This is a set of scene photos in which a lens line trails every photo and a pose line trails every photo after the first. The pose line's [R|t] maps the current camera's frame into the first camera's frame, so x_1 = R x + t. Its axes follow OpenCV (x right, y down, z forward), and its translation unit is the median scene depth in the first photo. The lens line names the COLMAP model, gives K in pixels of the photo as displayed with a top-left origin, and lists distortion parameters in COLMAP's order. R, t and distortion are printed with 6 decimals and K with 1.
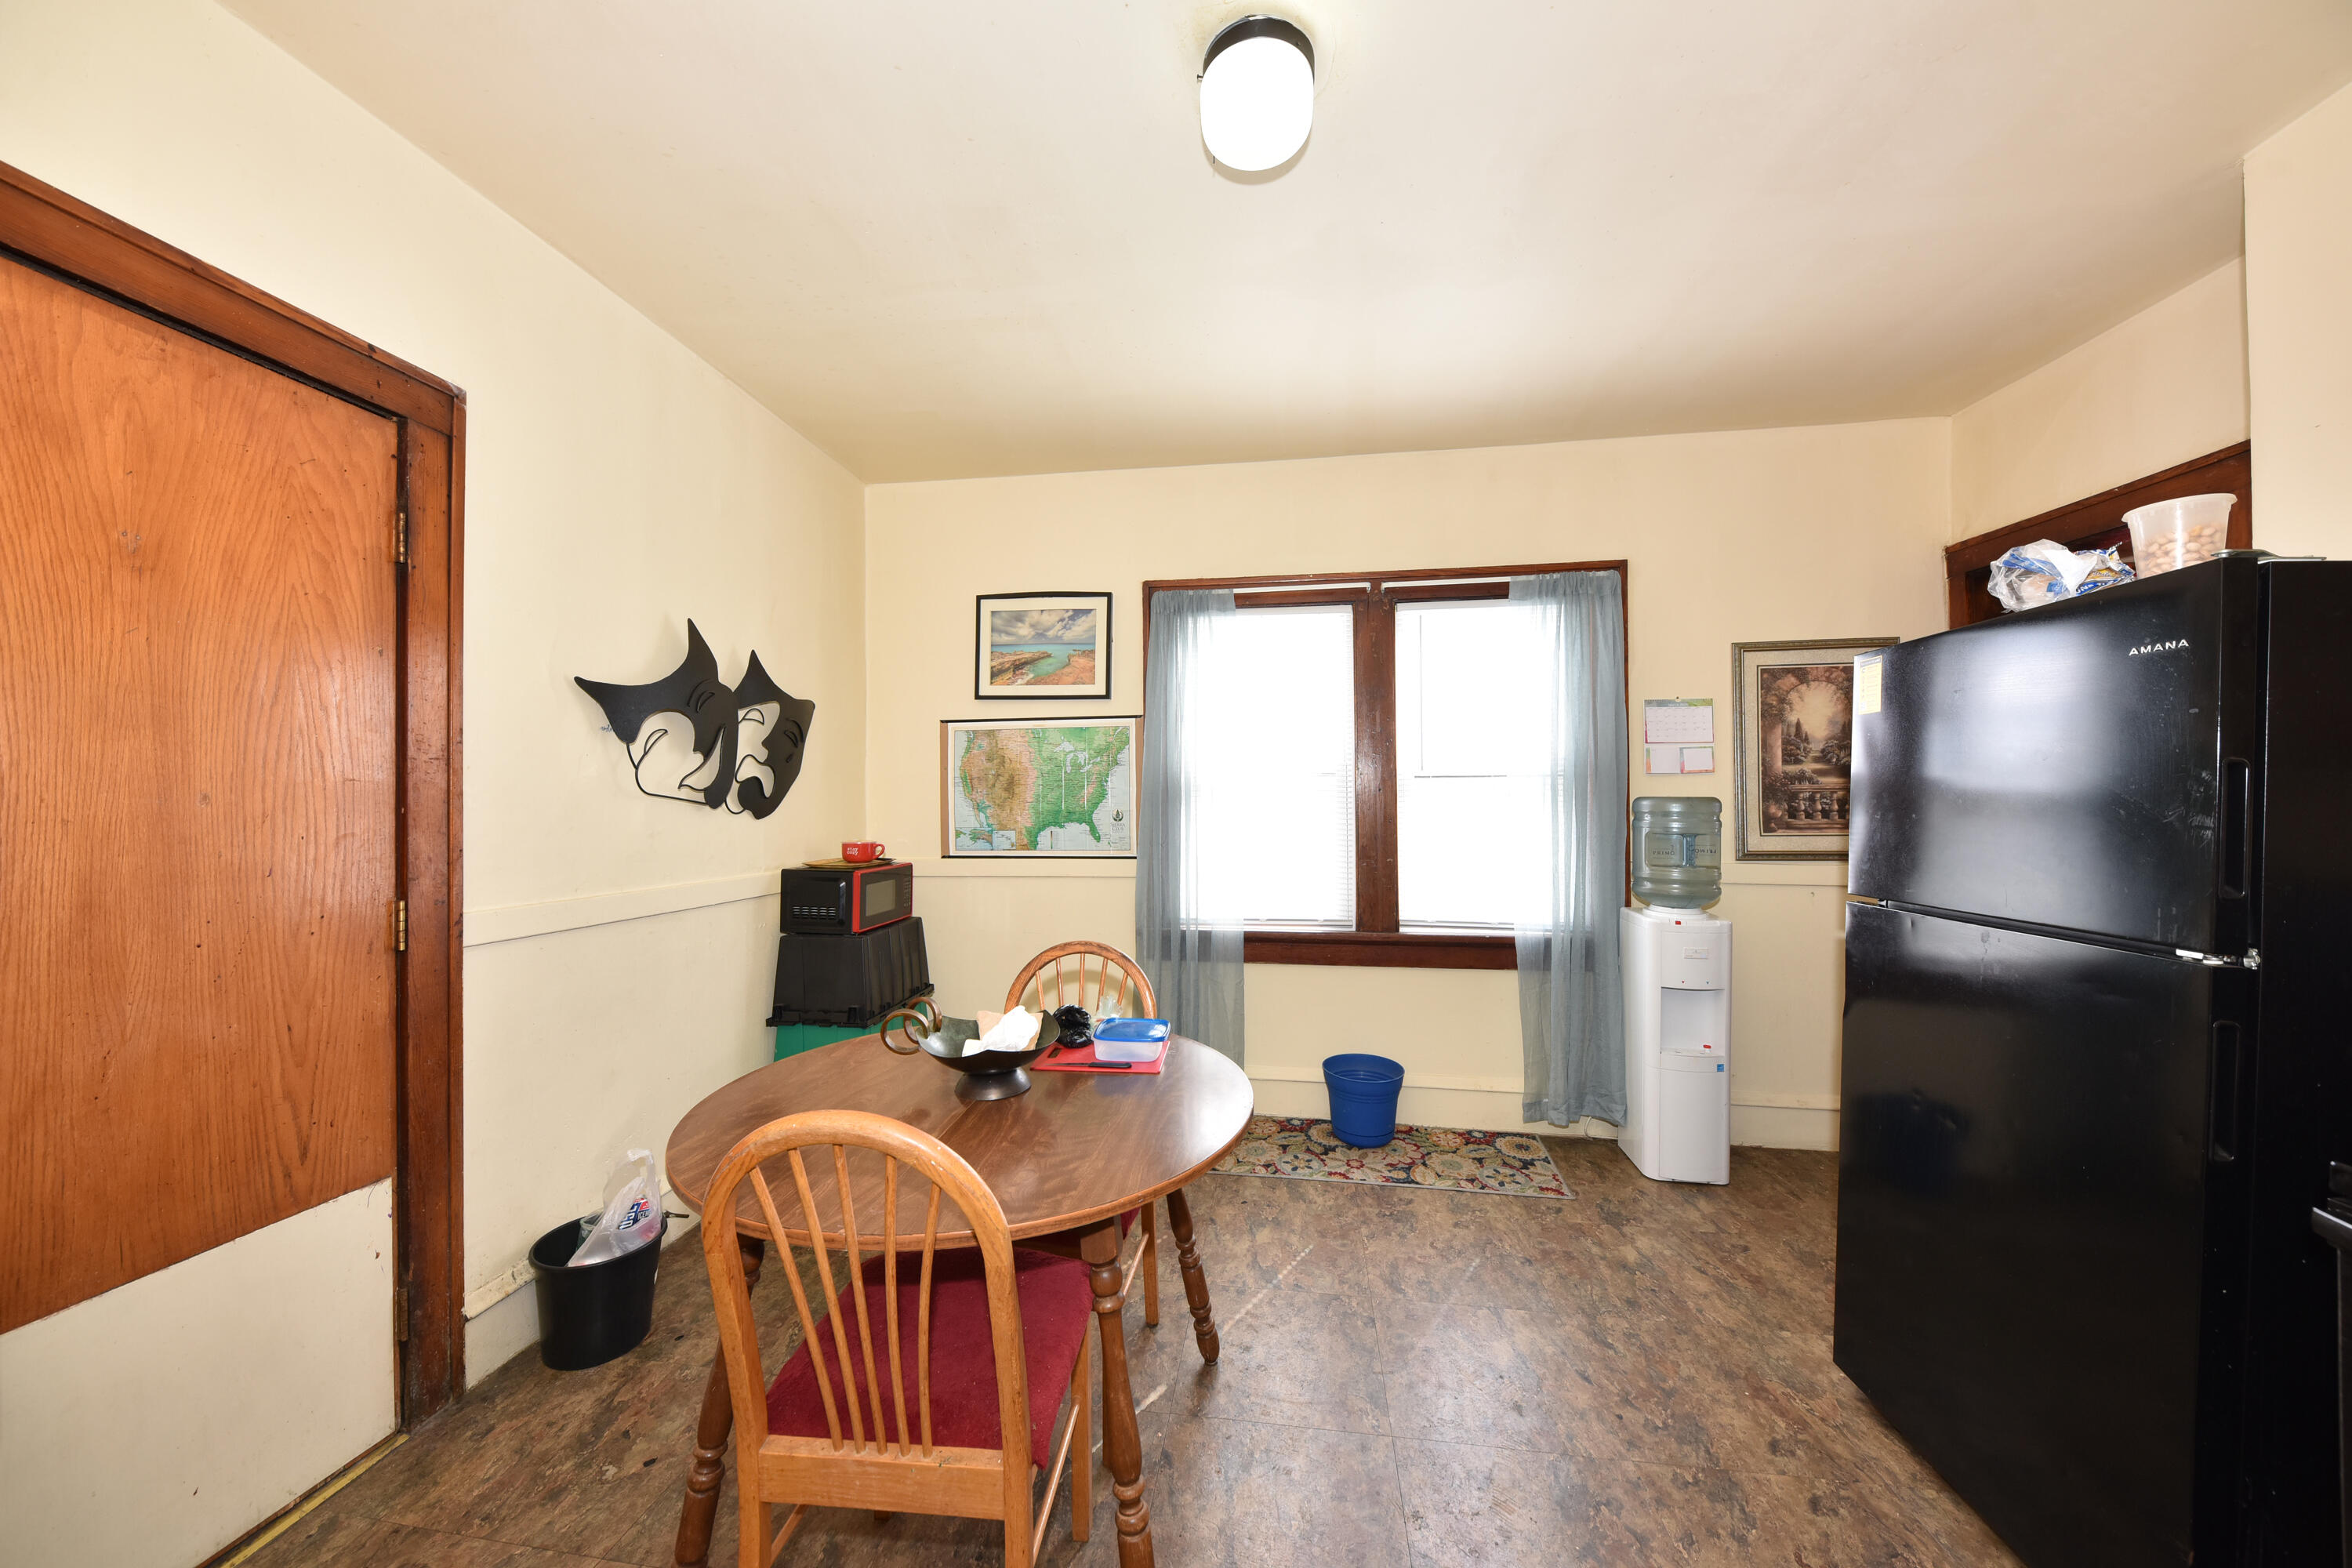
lens RADIAL K [[803.7, 0, 1180.0], [0, 803.7, 797.3], [0, 0, 1]] dist [0.010089, -0.006309]
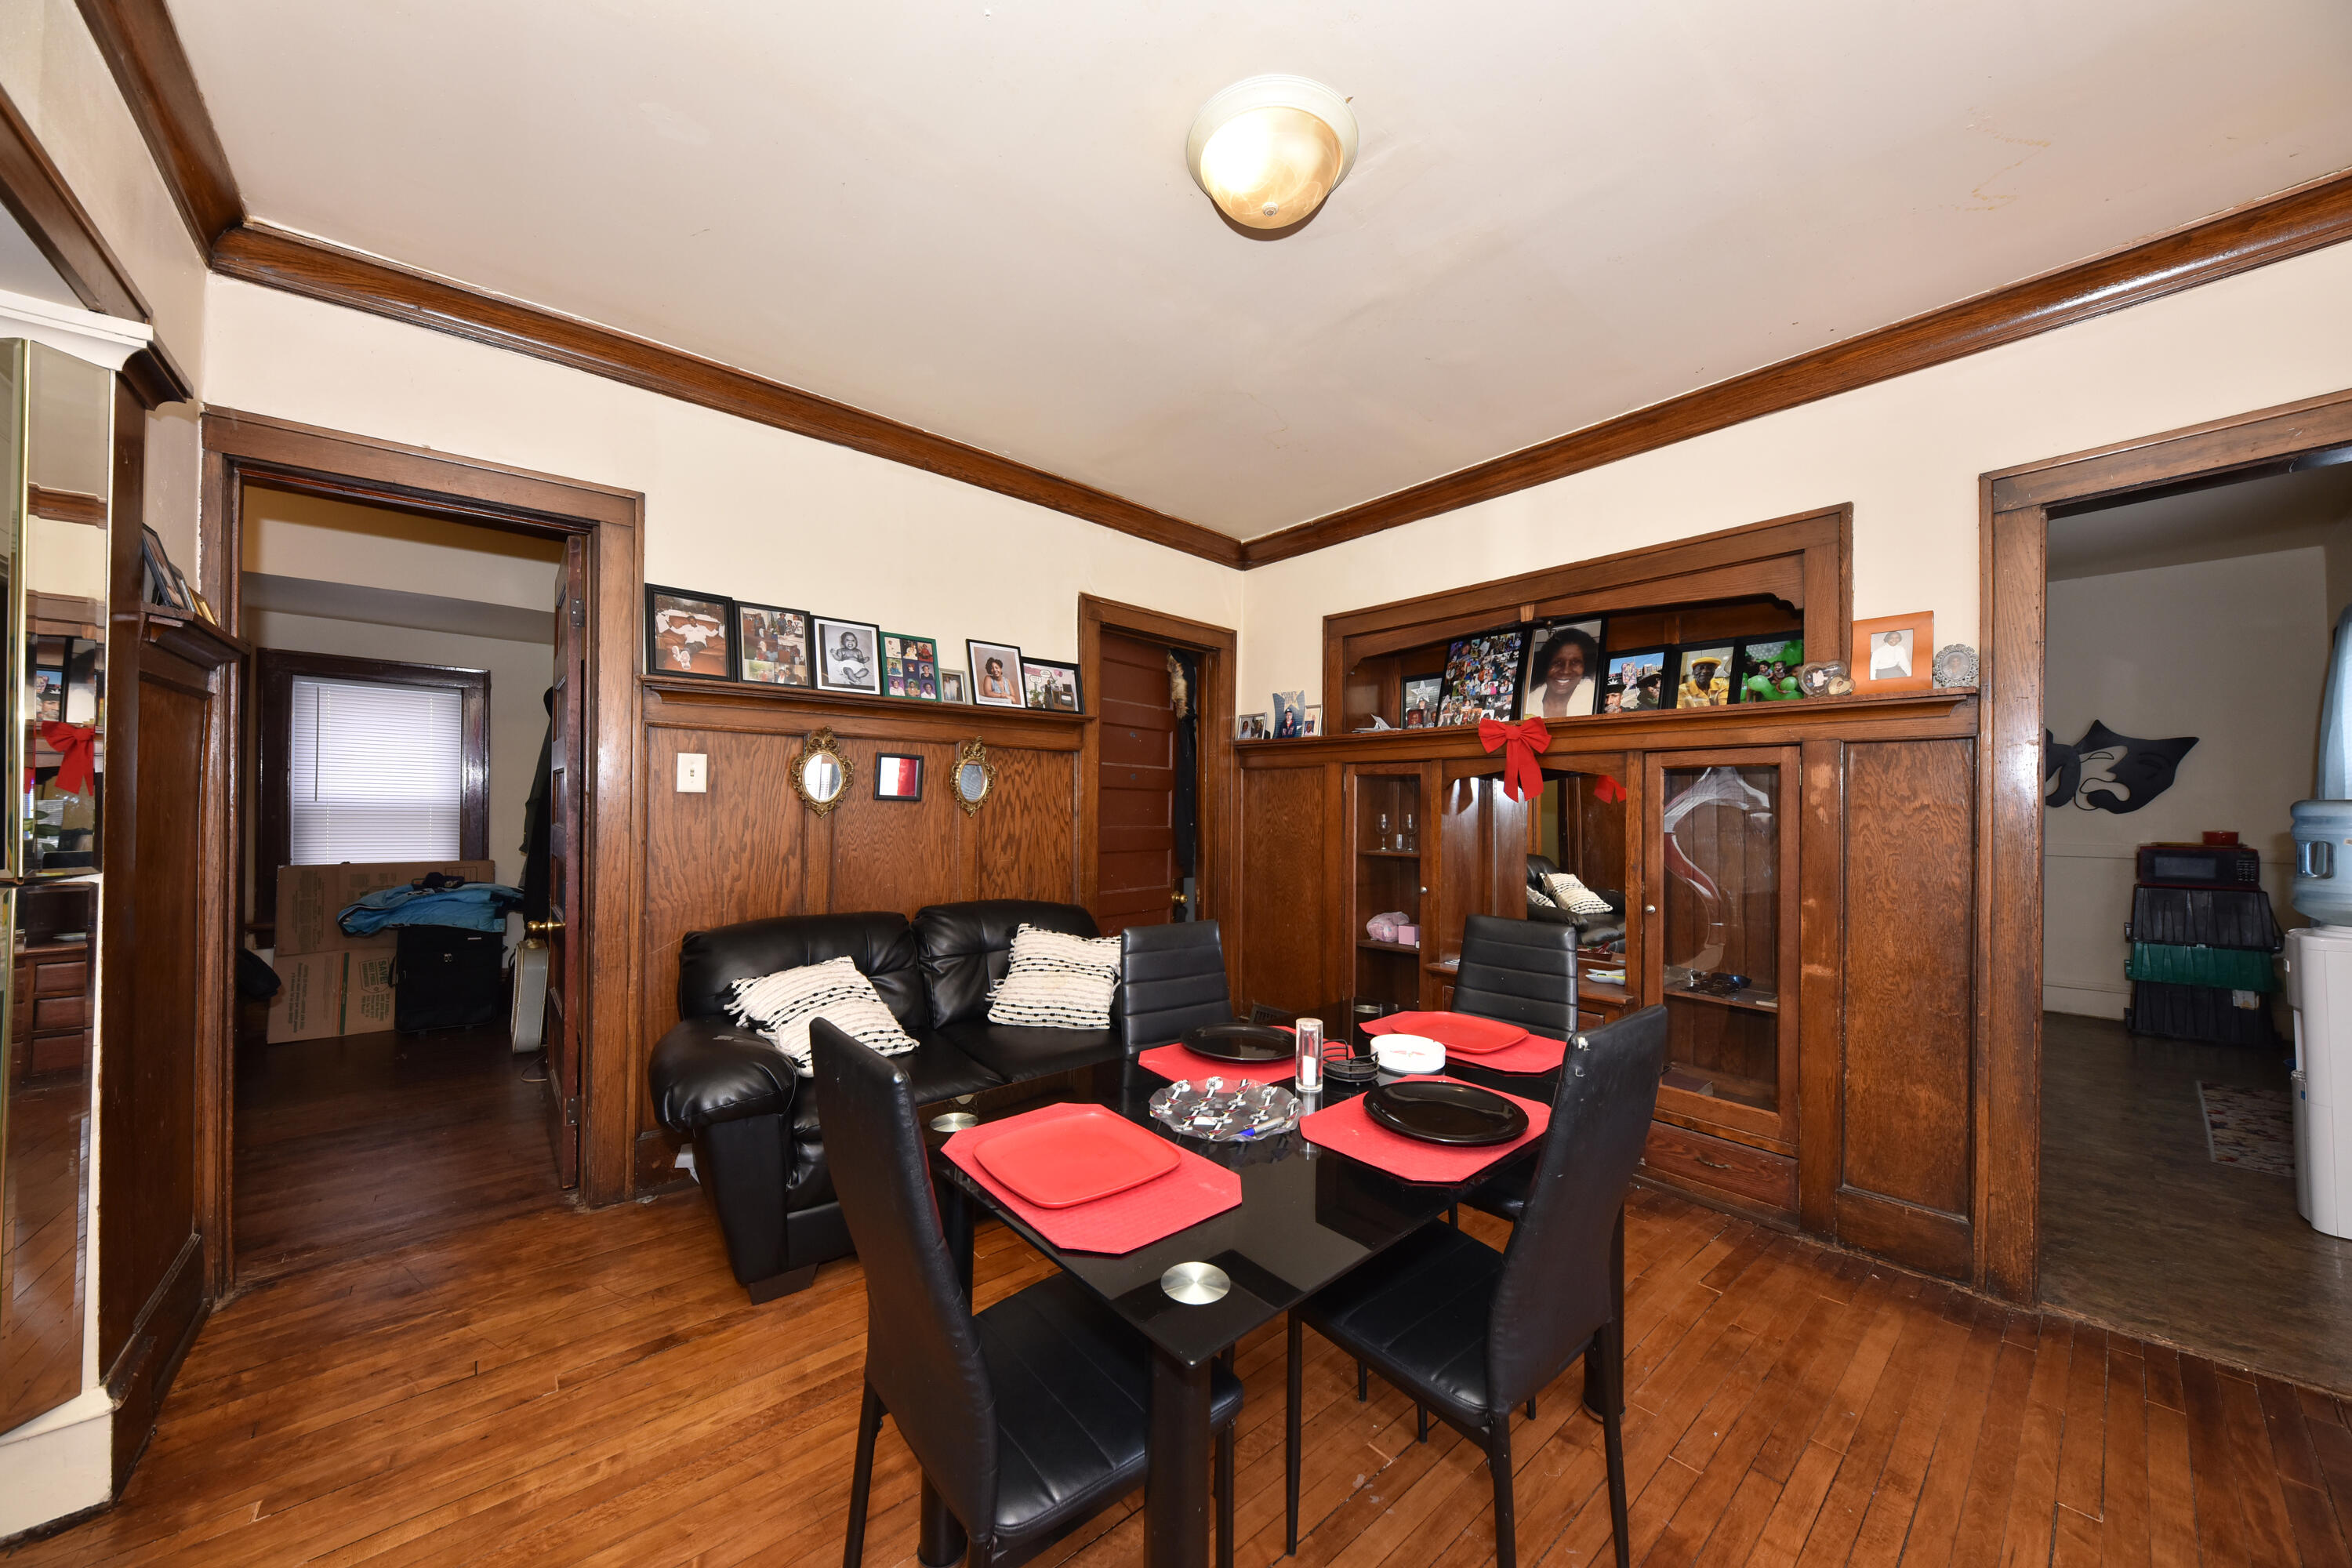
lens RADIAL K [[811.3, 0, 1170.9], [0, 811.3, 797.3], [0, 0, 1]] dist [0.006651, -0.000254]
pose [[-0.666360, -0.005891, -0.745607, 2.185956], [-0.000186, 0.999970, -0.007735, 0.006280], [0.745630, -0.005016, -0.666341, 0.659316]]
